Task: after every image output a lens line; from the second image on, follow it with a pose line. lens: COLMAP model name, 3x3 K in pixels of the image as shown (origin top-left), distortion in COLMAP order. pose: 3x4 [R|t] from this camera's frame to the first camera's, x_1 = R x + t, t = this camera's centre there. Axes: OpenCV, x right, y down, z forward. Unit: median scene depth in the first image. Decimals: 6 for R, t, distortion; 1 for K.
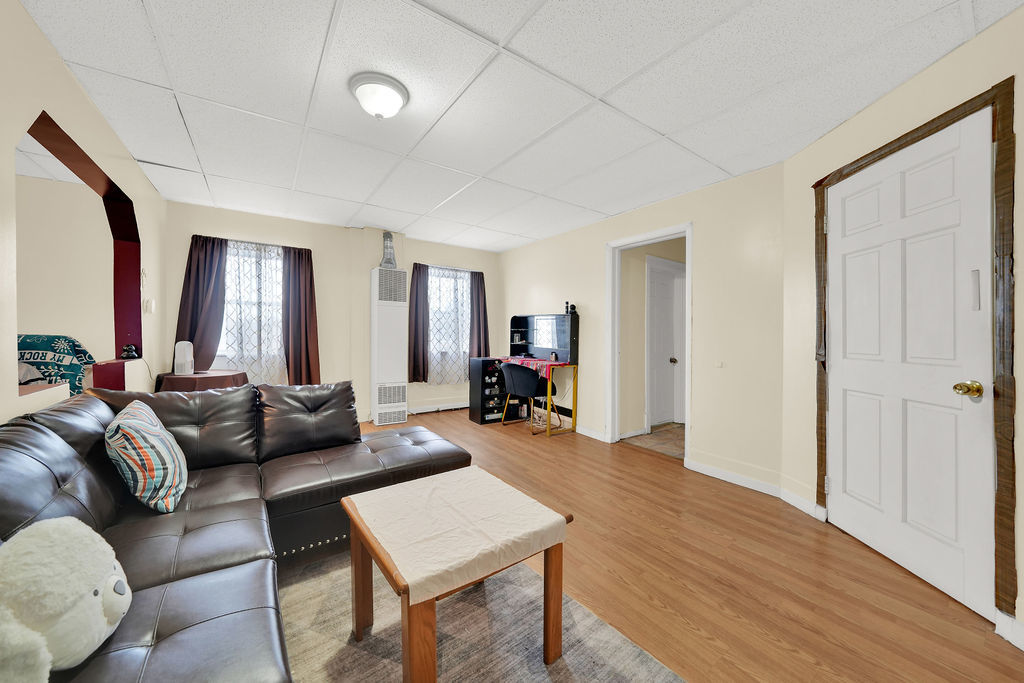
lens RADIAL K [[385.9, 0, 513.3], [0, 385.9, 327.2], [0, 0, 1]] dist [-0.001120, -0.000146]
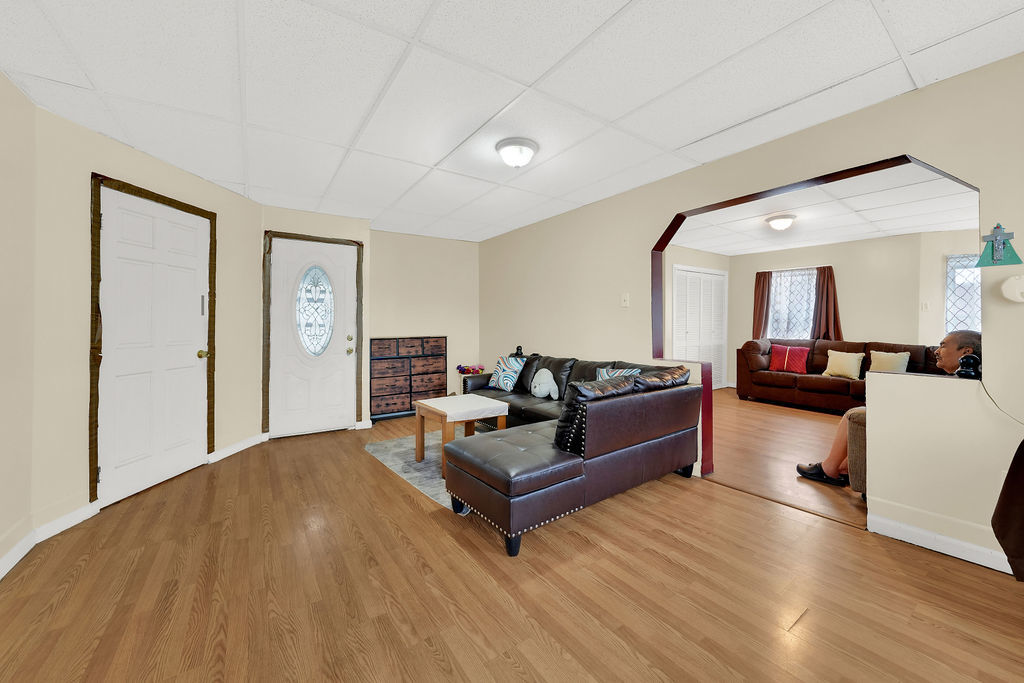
lens RADIAL K [[385.9, 0, 513.3], [0, 385.9, 327.2], [0, 0, 1]] dist [-0.001120, -0.000146]
pose [[-0.999942, -0.002106, 0.010583, -0.331149], [-0.002183, 0.999971, -0.007264, 0.023274], [-0.010567, -0.007286, -0.999918, 2.218704]]
